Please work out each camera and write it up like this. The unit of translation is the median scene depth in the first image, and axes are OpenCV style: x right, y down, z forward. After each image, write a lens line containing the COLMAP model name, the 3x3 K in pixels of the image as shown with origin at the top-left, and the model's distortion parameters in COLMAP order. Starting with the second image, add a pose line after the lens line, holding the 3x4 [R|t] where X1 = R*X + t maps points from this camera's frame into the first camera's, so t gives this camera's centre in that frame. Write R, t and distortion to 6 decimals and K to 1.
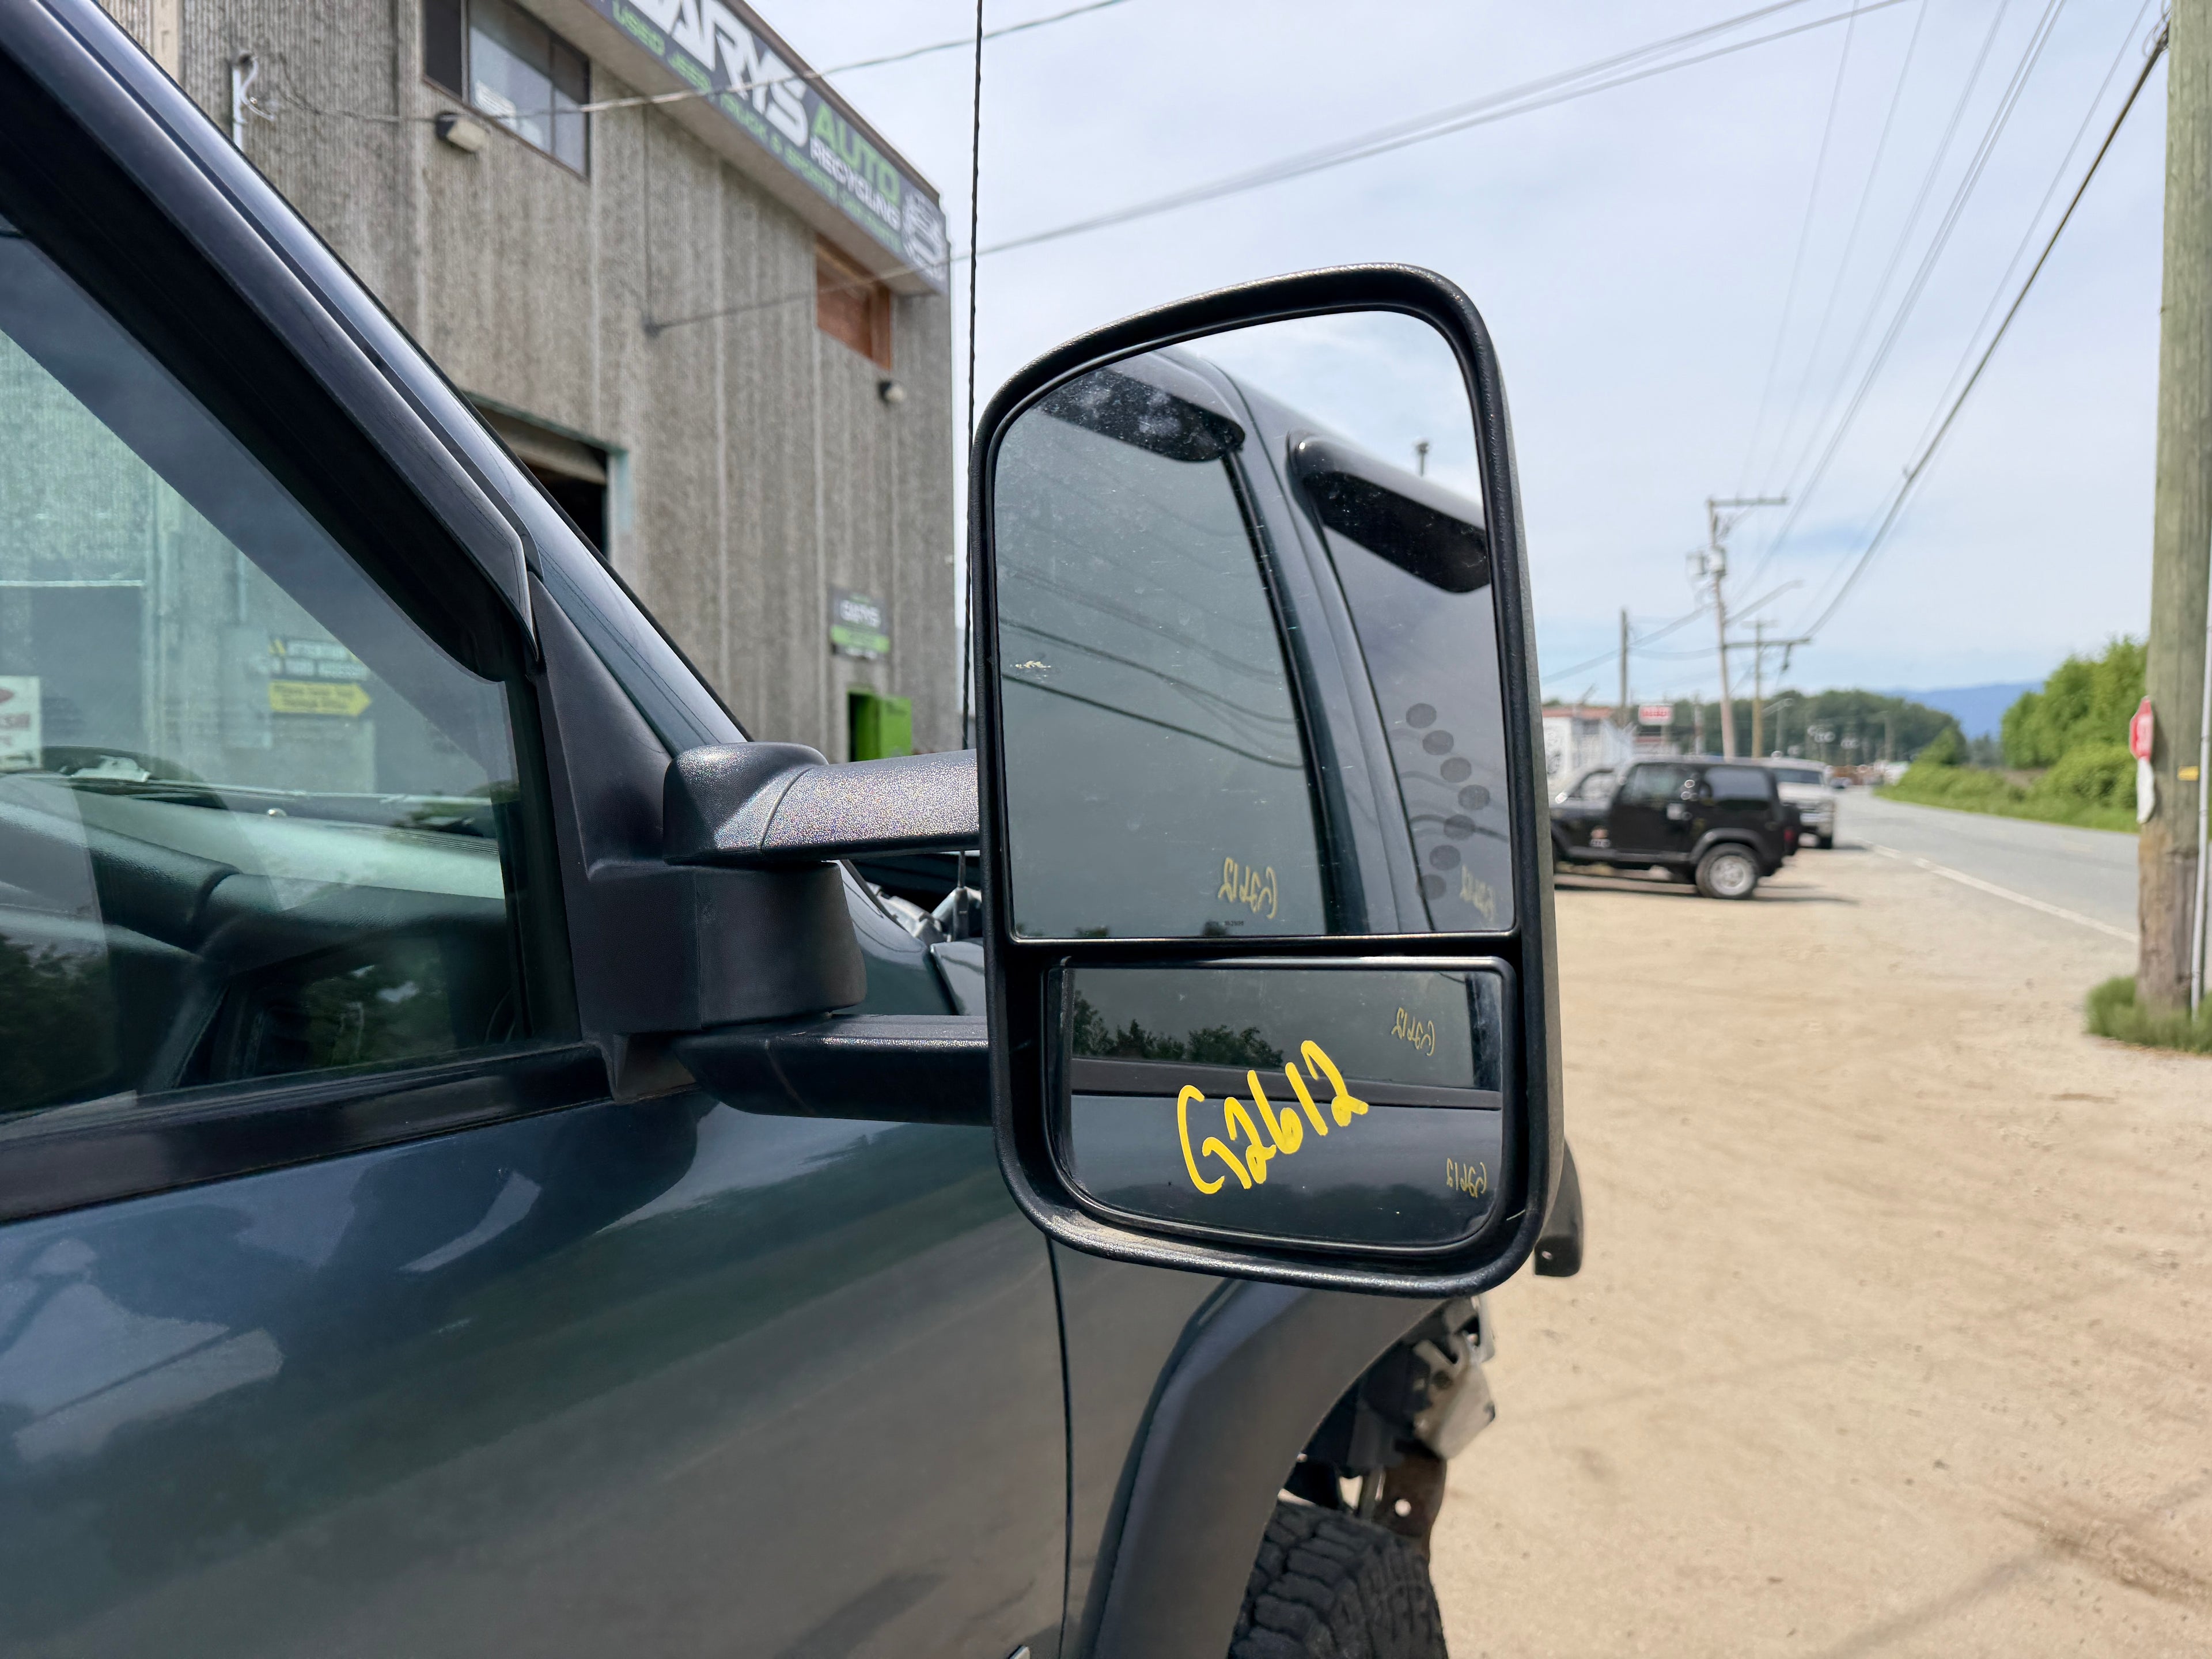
lens RADIAL K [[1571.7, 0, 1118.5], [0, 1571.7, 832.0], [0, 0, 1]] dist [0.016600, -0.023262]
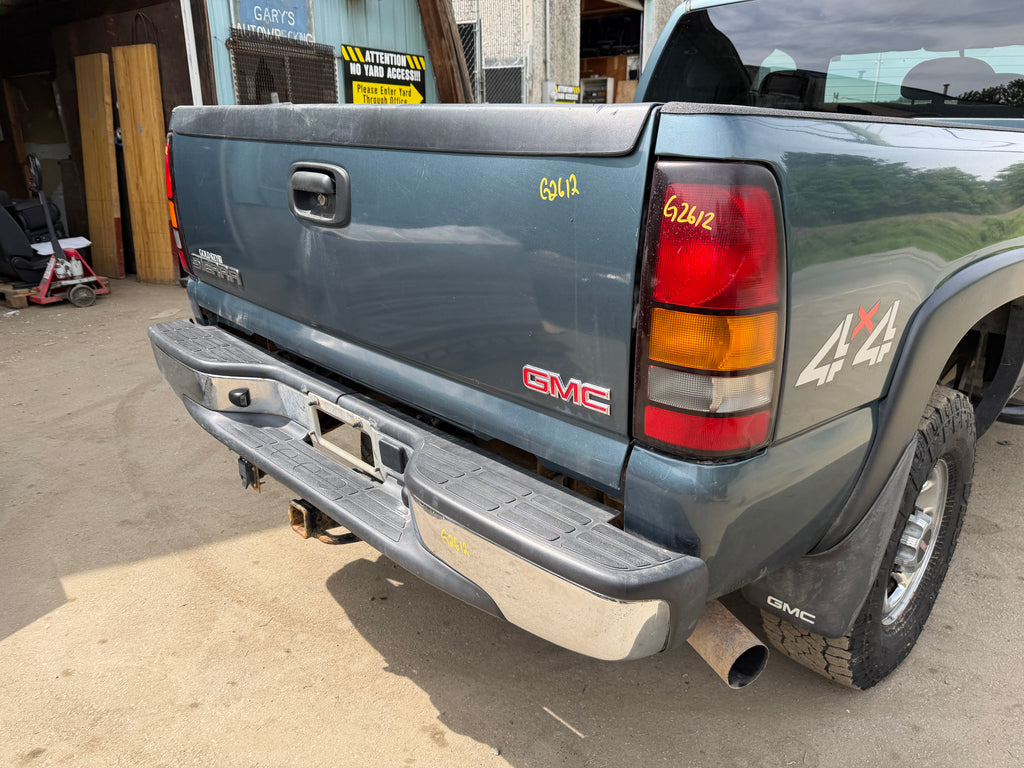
lens RADIAL K [[727.6, 0, 517.7], [0, 727.6, 386.5], [0, 0, 1]] dist [0.016600, -0.023262]
pose [[0.949418, 0.089610, -0.300957, -0.138588], [-0.000166, 0.958561, 0.284887, 0.015401], [0.314014, -0.270427, 0.910090, -0.267339]]
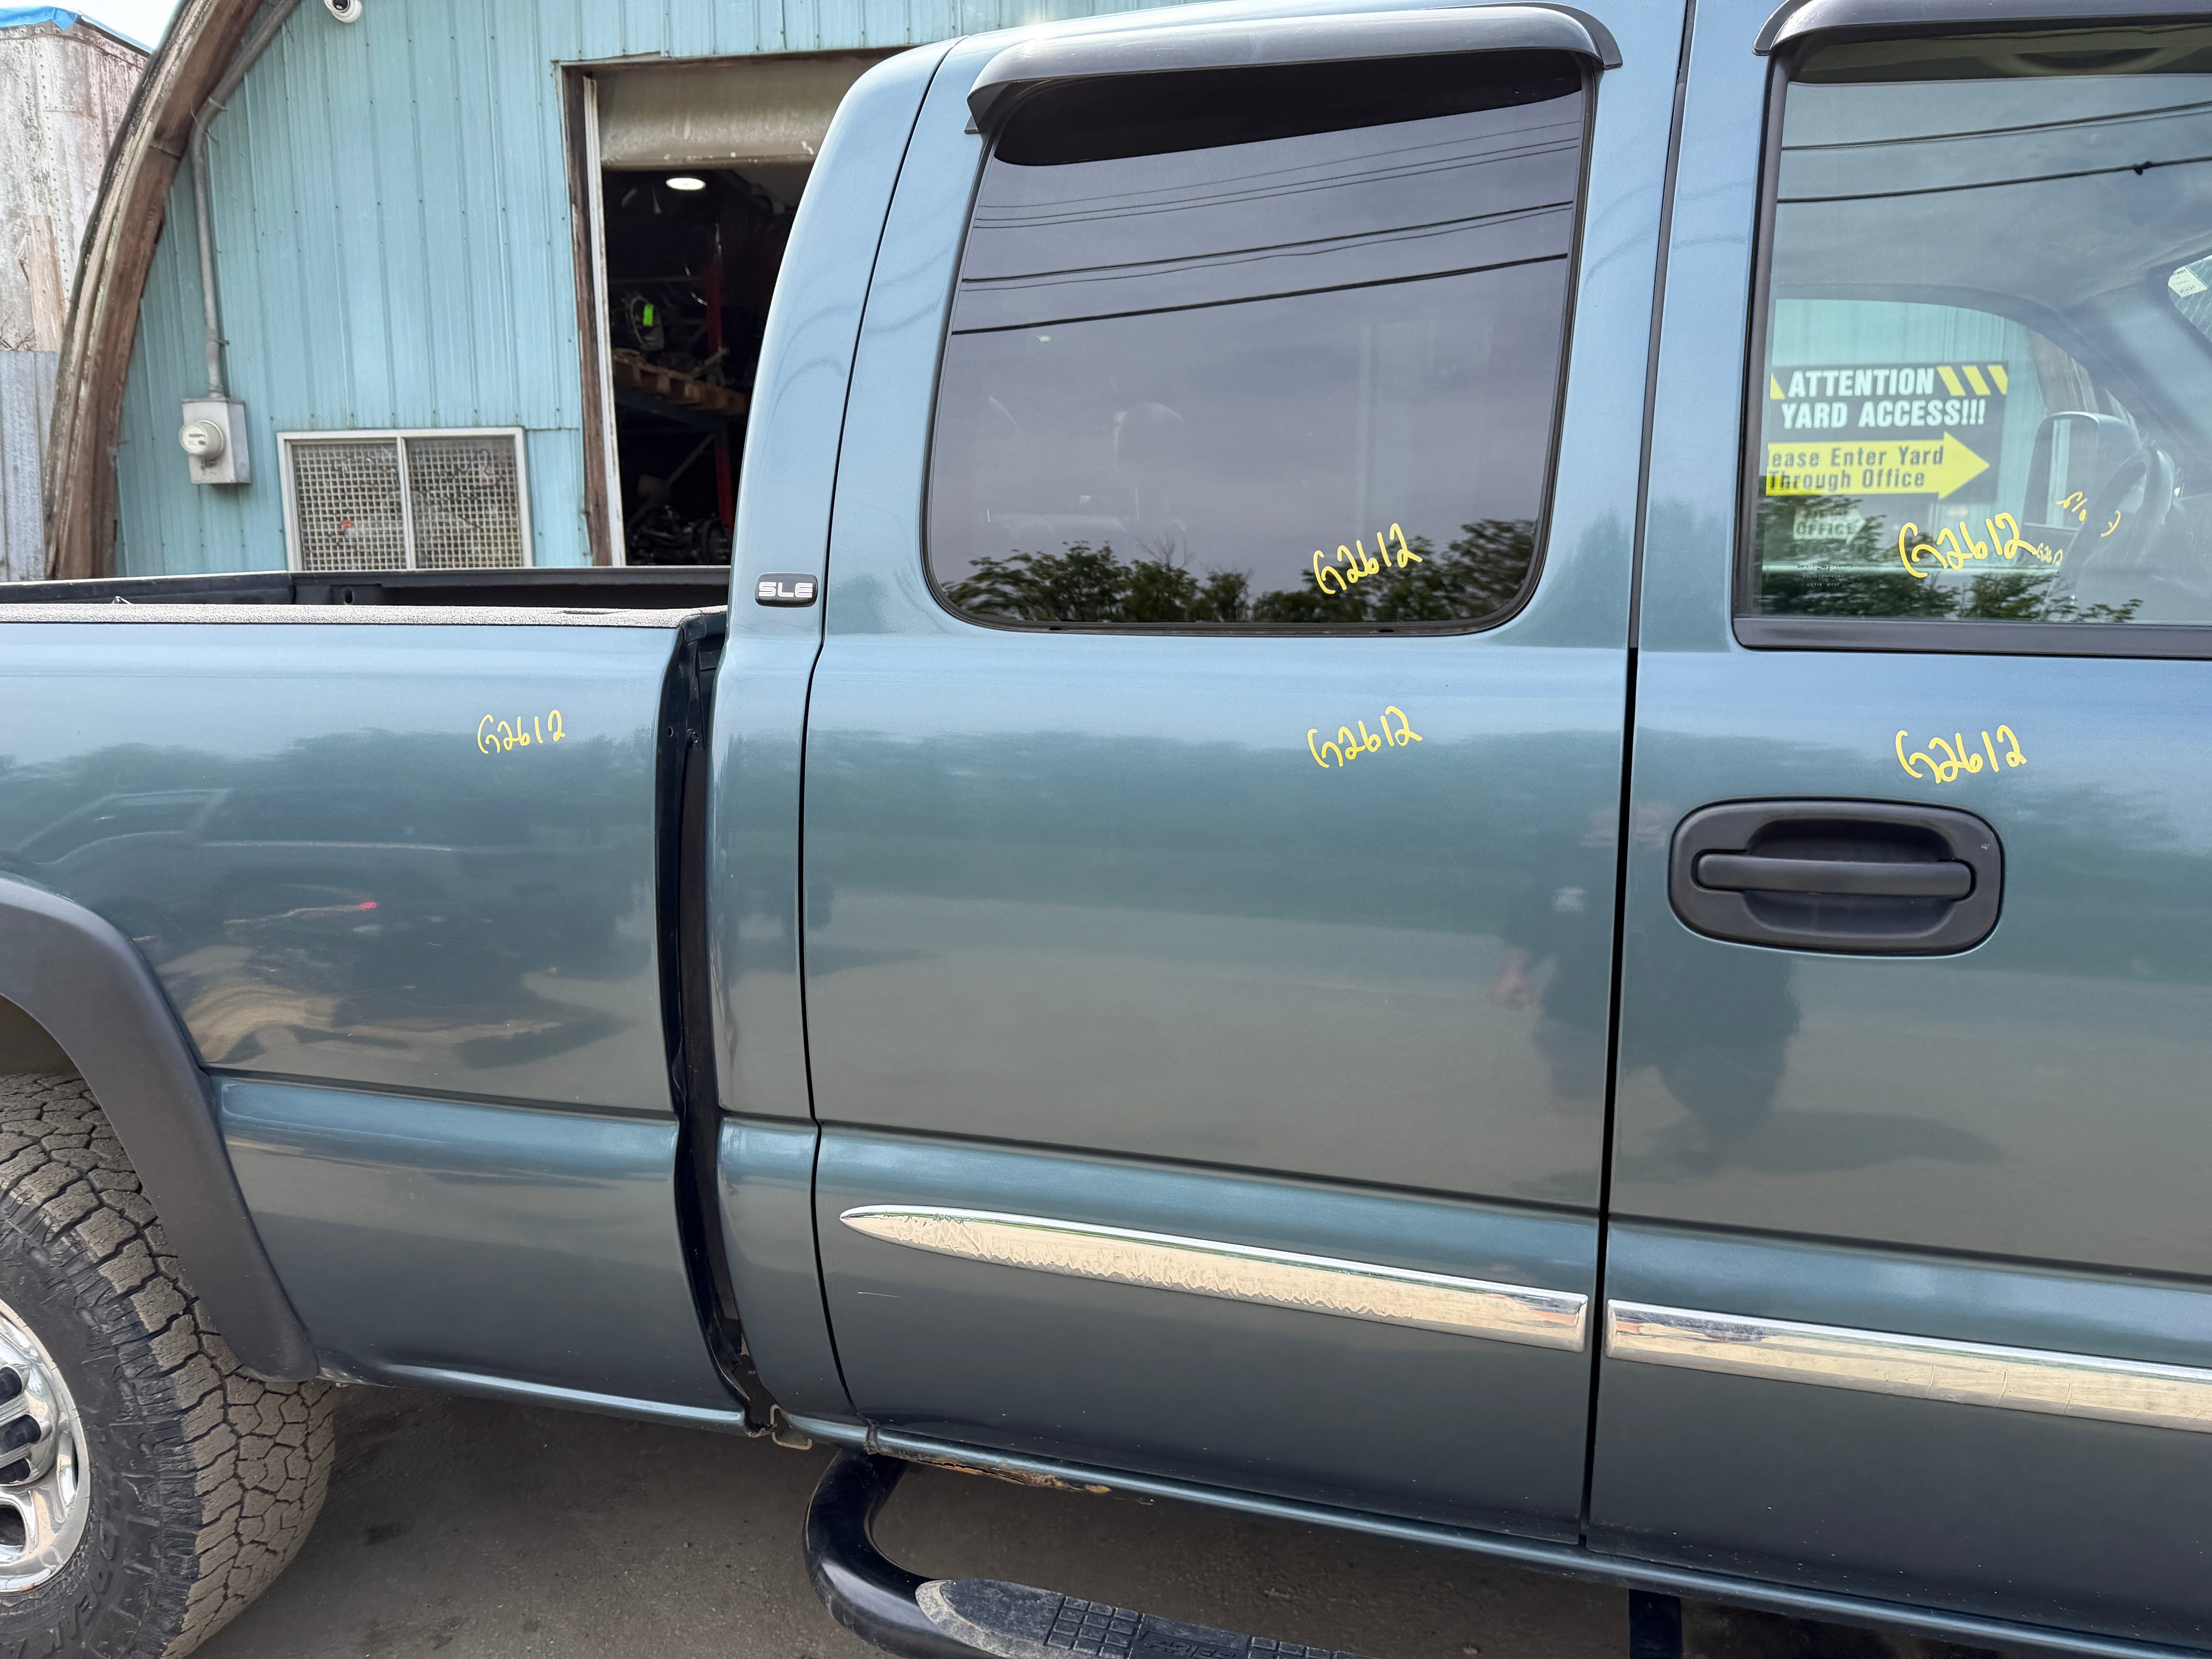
lens RADIAL K [[1571.7, 0, 1089.2], [0, 1571.7, 836.0], [0, 0, 1]] dist [0.016600, -0.023262]
pose [[0.175741, 0.147539, -0.973318, 0.038244], [-0.014249, 0.988983, 0.147341, 0.006097], [0.984333, -0.012025, 0.175907, -0.056226]]
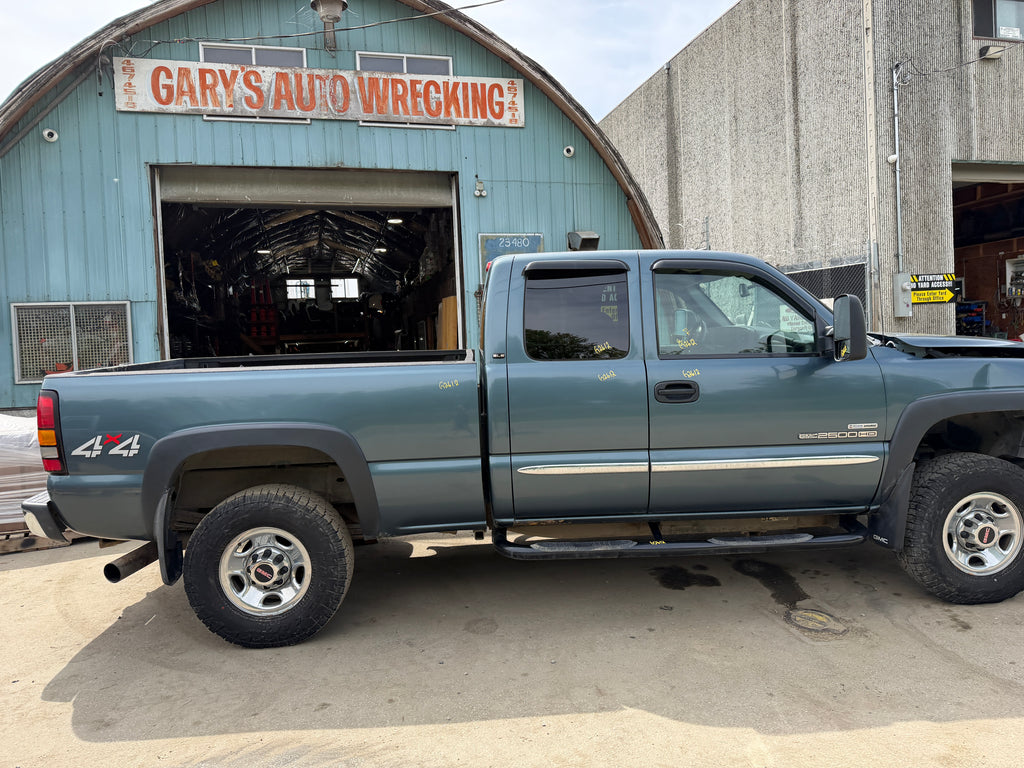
lens RADIAL K [[720.6, 0, 515.7], [0, 720.6, 375.7], [0, 0, 1]] dist [0.041303, -0.052265]
pose [[0.510840, 0.006959, -0.859648, 0.156561], [0.019647, 0.999612, 0.019767, 0.007823], [0.859451, -0.026988, 0.510505, -0.184708]]
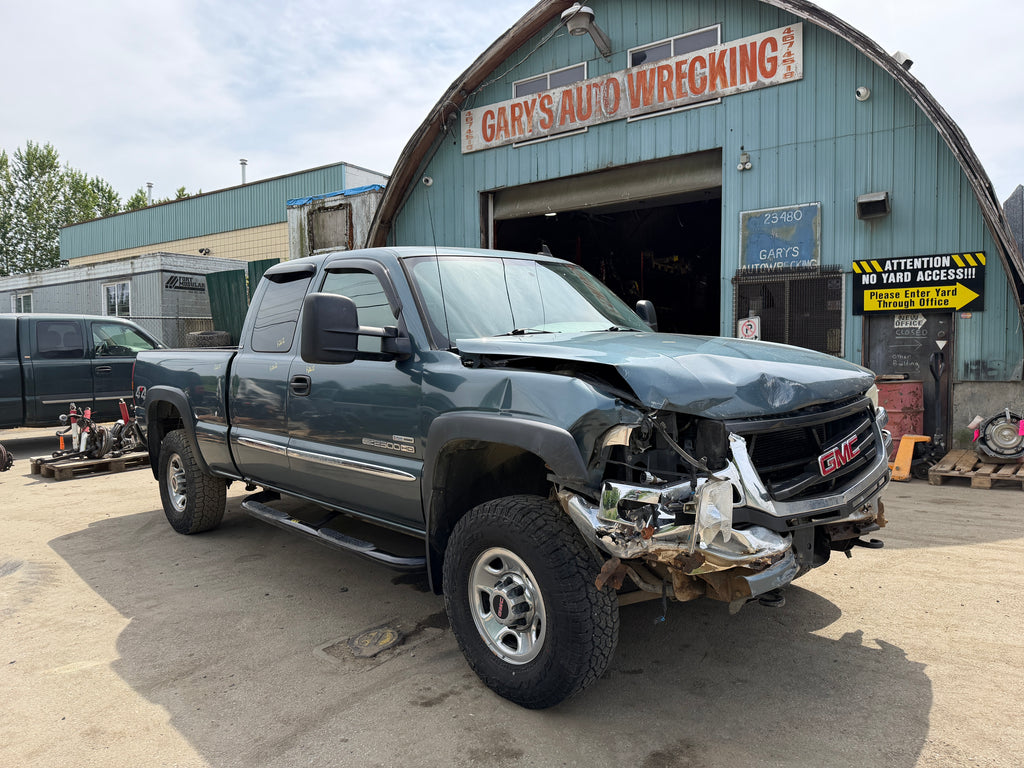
lens RADIAL K [[720.6, 0, 513.7], [0, 720.6, 378.2], [0, 0, 1]] dist [0.041303, -0.052265]
pose [[-0.332664, 0.033693, -0.942443, 0.199985], [-0.018021, 0.998952, 0.042074, 0.003889], [0.942873, 0.030980, -0.331708, 0.168344]]
